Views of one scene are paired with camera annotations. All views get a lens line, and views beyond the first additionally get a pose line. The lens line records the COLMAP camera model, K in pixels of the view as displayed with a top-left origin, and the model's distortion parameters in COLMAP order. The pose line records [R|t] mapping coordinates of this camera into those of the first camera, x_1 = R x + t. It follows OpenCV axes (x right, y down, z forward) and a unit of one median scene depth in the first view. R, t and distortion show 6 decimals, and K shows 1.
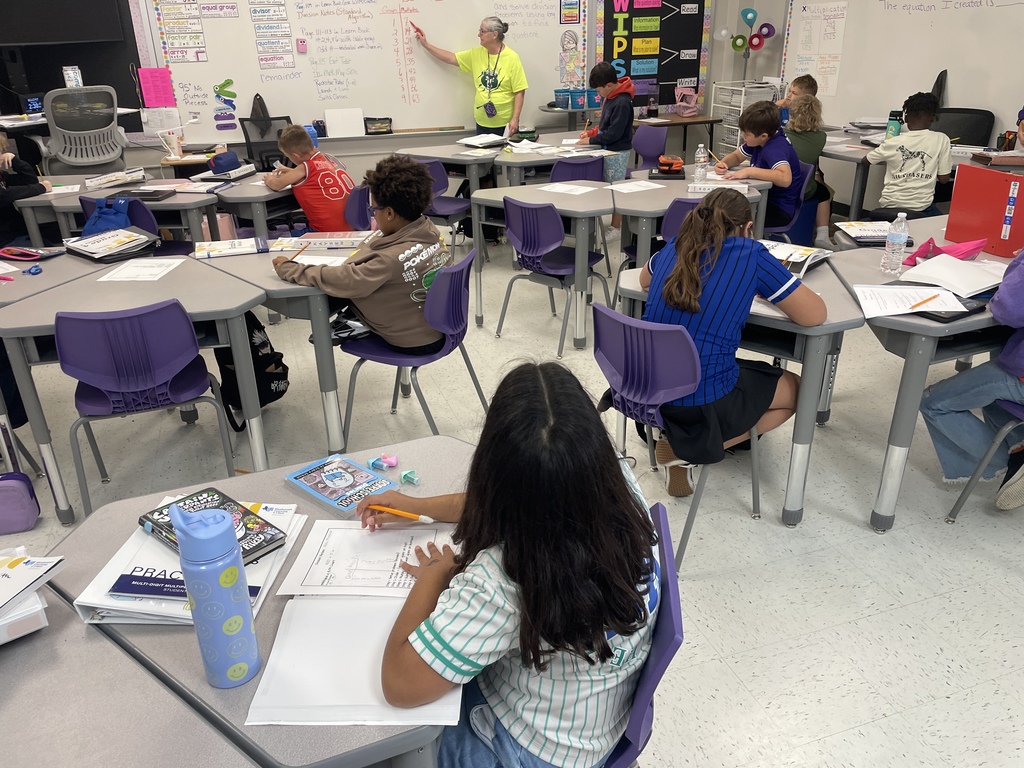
lens RADIAL K [[773.8, 0, 520.1], [0, 773.8, 409.3], [0, 0, 1]] dist [0.055227, -0.075901]
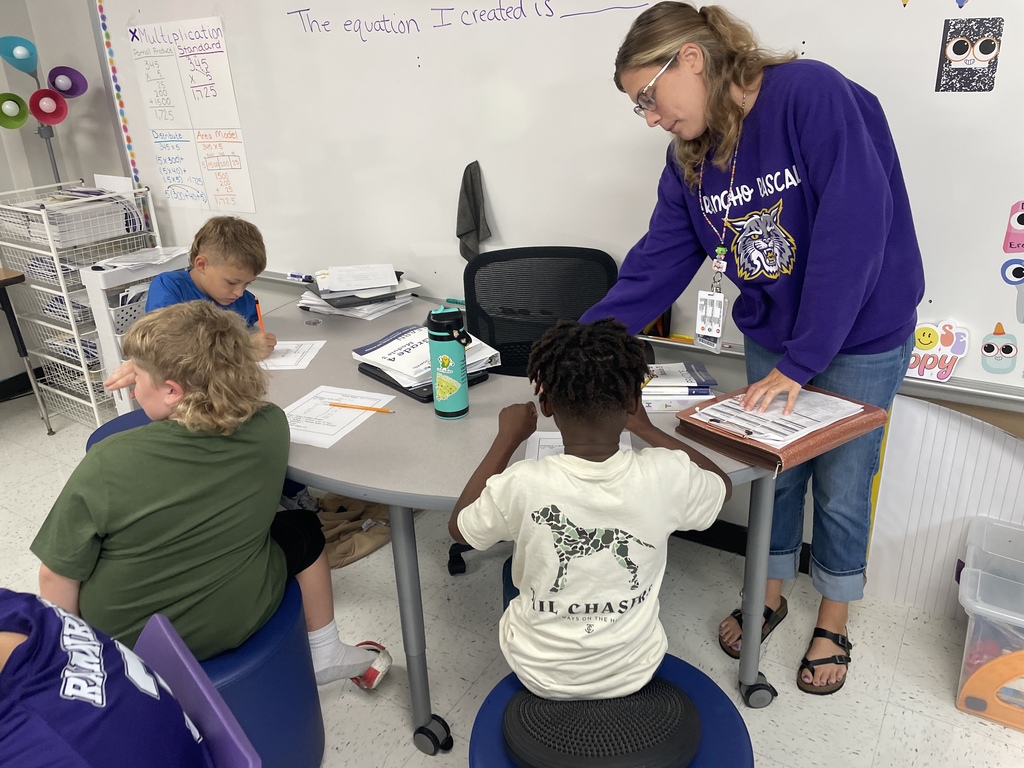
lens RADIAL K [[773.8, 0, 517.0], [0, 773.8, 384.2], [0, 0, 1]] dist [0.055227, -0.075901]
pose [[0.788664, -0.244455, 0.564137, 0.221157], [0.283089, 0.958890, 0.019754, -0.248117], [-0.545775, 0.144122, 0.825445, 0.502037]]
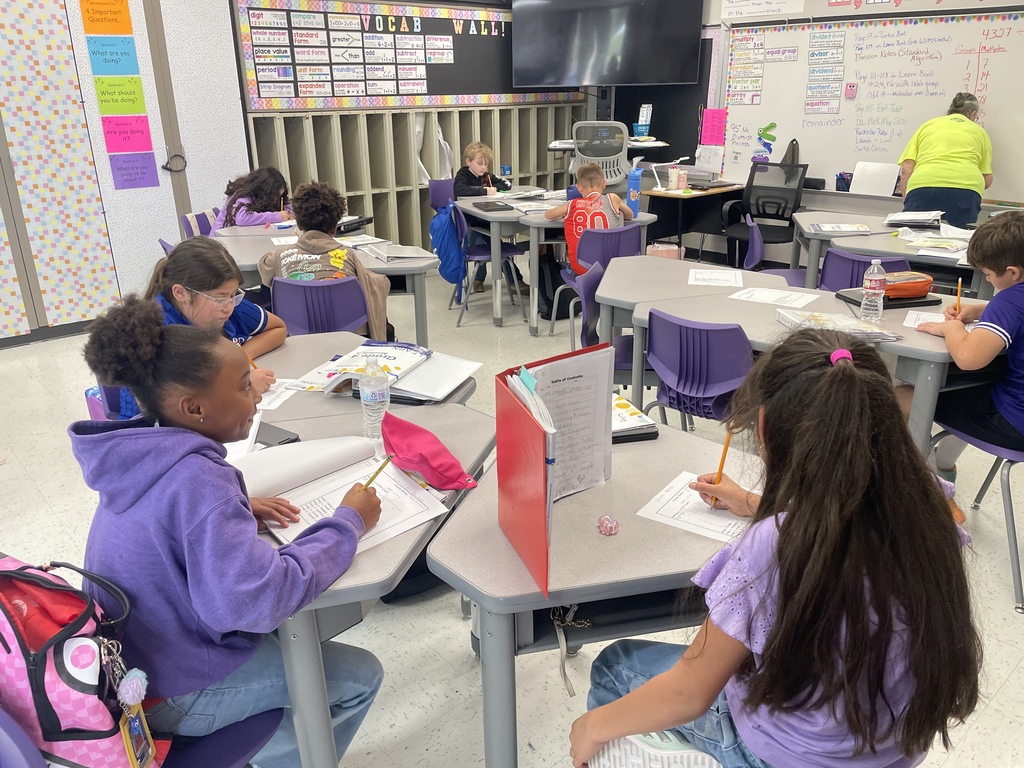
lens RADIAL K [[773.8, 0, 511.6], [0, 773.8, 393.7], [0, 0, 1]] dist [0.055227, -0.075901]
pose [[0.390996, 0.350243, -0.851147, 0.412748], [-0.394127, 0.899403, 0.189047, -0.155230], [0.831737, 0.261543, 0.489703, 0.301863]]
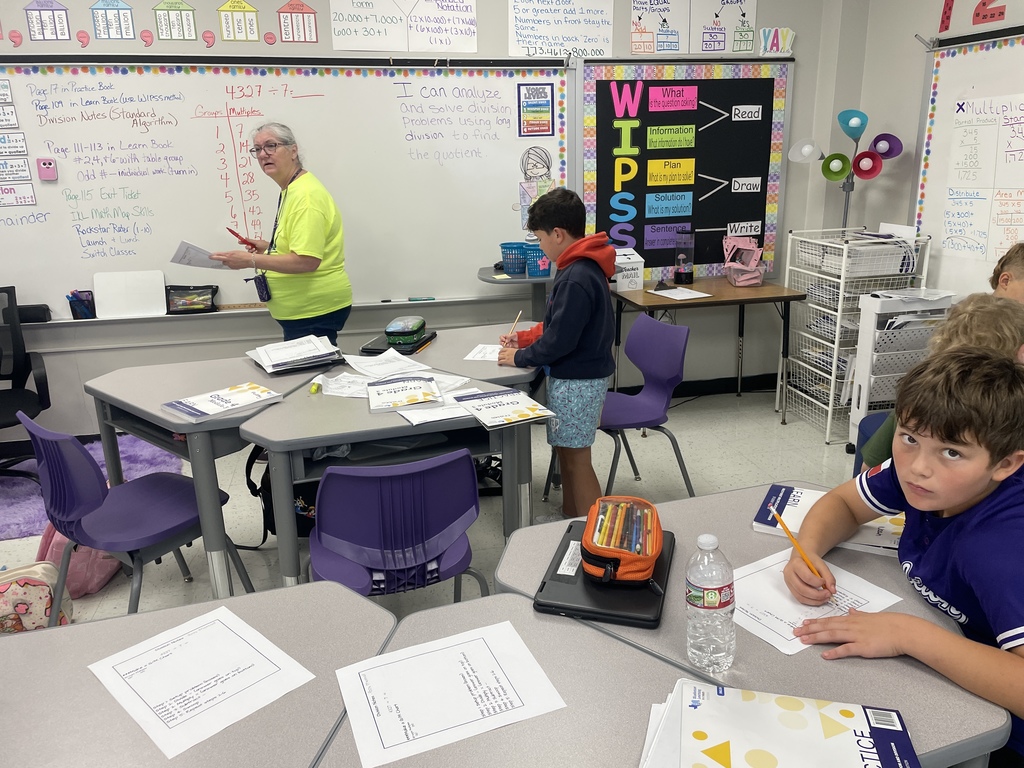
lens RADIAL K [[773.8, 0, 521.6], [0, 773.8, 383.3], [0, 0, 1]] dist [0.055227, -0.075901]
pose [[0.993722, 0.031740, -0.107283, 0.122180], [-0.049075, 0.985400, -0.163028, -0.214323], [0.100542, 0.167270, 0.980771, 0.455555]]
